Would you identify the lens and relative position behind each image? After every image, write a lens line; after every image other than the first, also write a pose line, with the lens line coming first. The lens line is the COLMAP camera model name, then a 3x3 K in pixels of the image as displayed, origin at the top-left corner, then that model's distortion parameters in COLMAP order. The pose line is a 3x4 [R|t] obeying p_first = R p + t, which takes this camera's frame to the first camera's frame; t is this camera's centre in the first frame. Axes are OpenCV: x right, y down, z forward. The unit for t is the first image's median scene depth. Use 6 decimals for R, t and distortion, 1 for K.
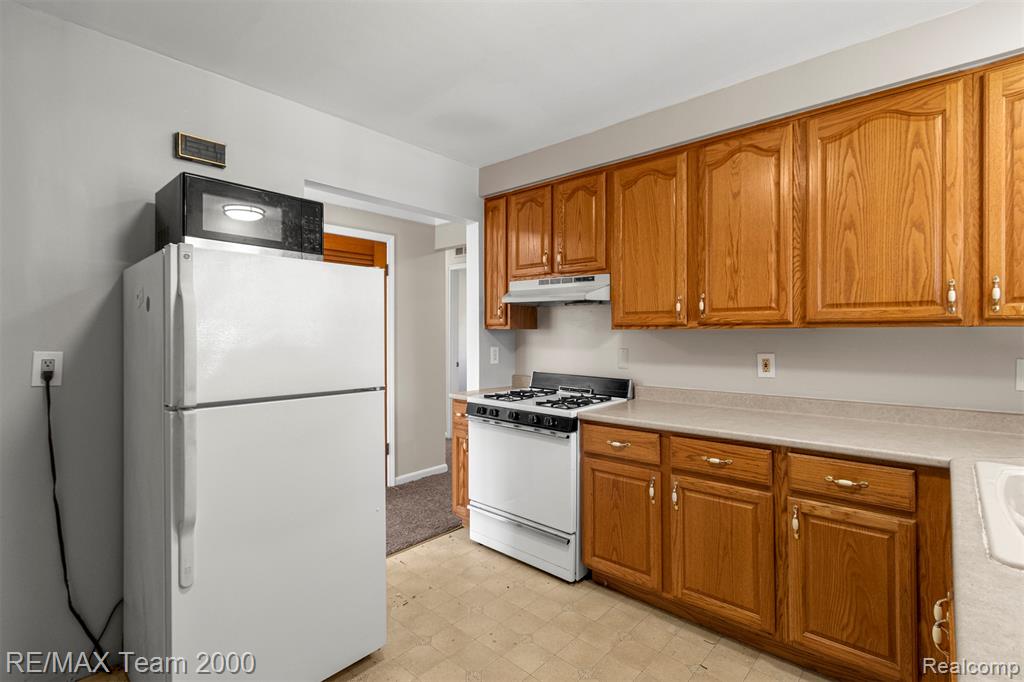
lens RADIAL K [[476.8, 0, 502.2], [0, 476.8, 332.8], [0, 0, 1]] dist [-0.000194, -0.000578]
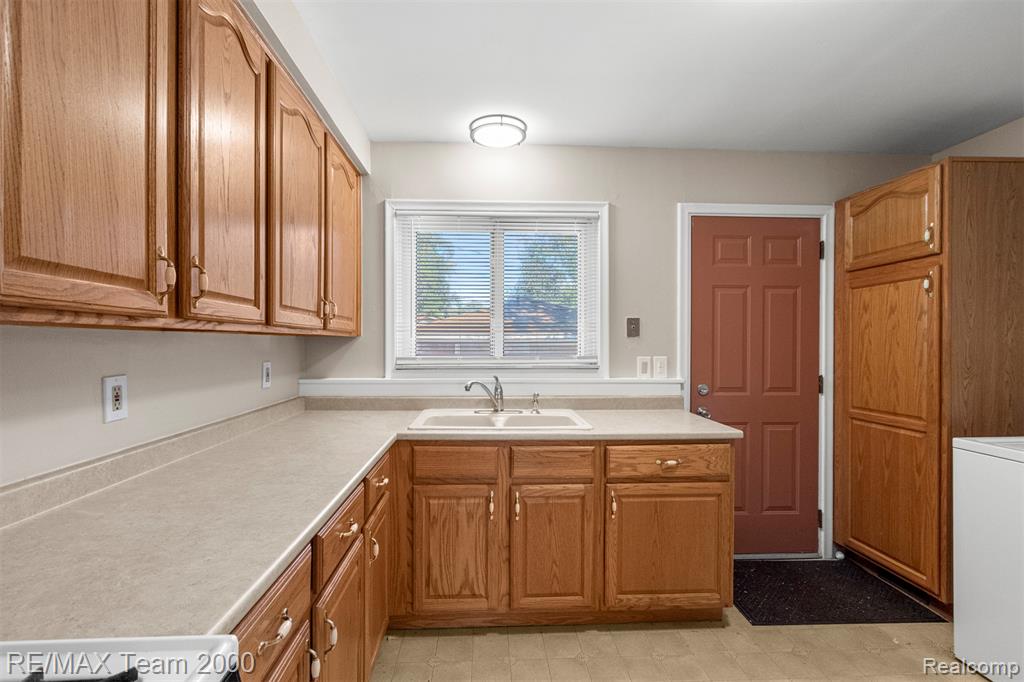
lens RADIAL K [[470.8, 0, 501.8], [0, 470.8, 345.8], [0, 0, 1]] dist [0.001924, 0.000153]
pose [[-0.710940, -0.003828, 0.703242, -0.147153], [-0.002285, 0.999992, 0.003134, 0.007296], [-0.703248, 0.000621, -0.710944, 1.171072]]
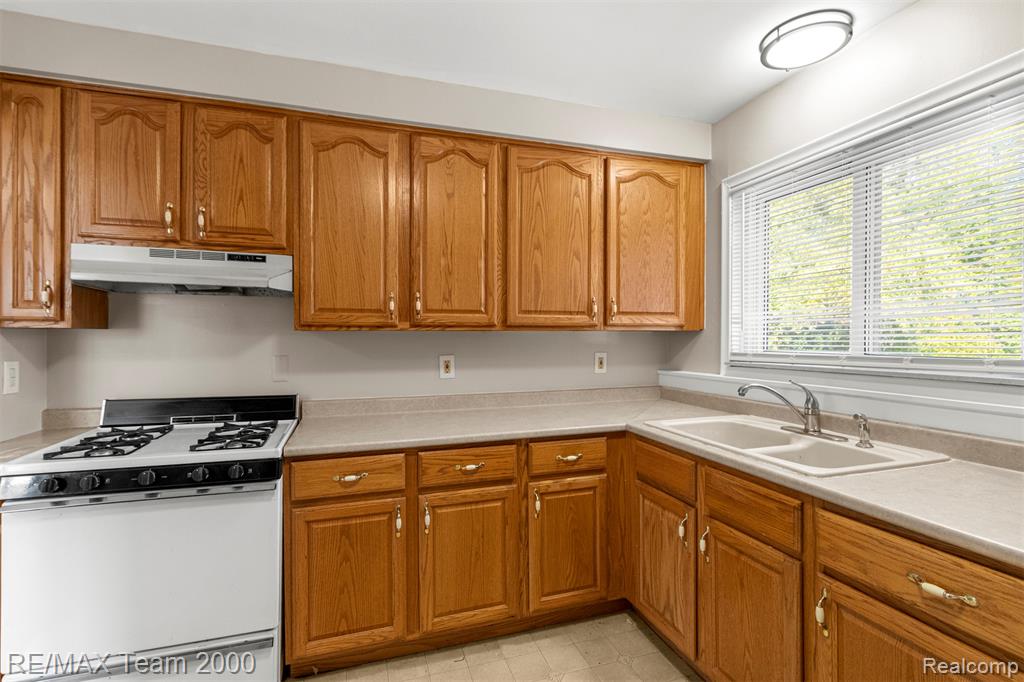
lens RADIAL K [[474.0, 0, 504.0], [0, 474.0, 338.7], [0, 0, 1]] dist [0.000954, 0.000297]
pose [[0.498317, -0.002019, 0.866993, -0.308429], [0.001314, 0.999998, 0.001573, 0.006495], [-0.866994, 0.000356, 0.498318, 0.410575]]
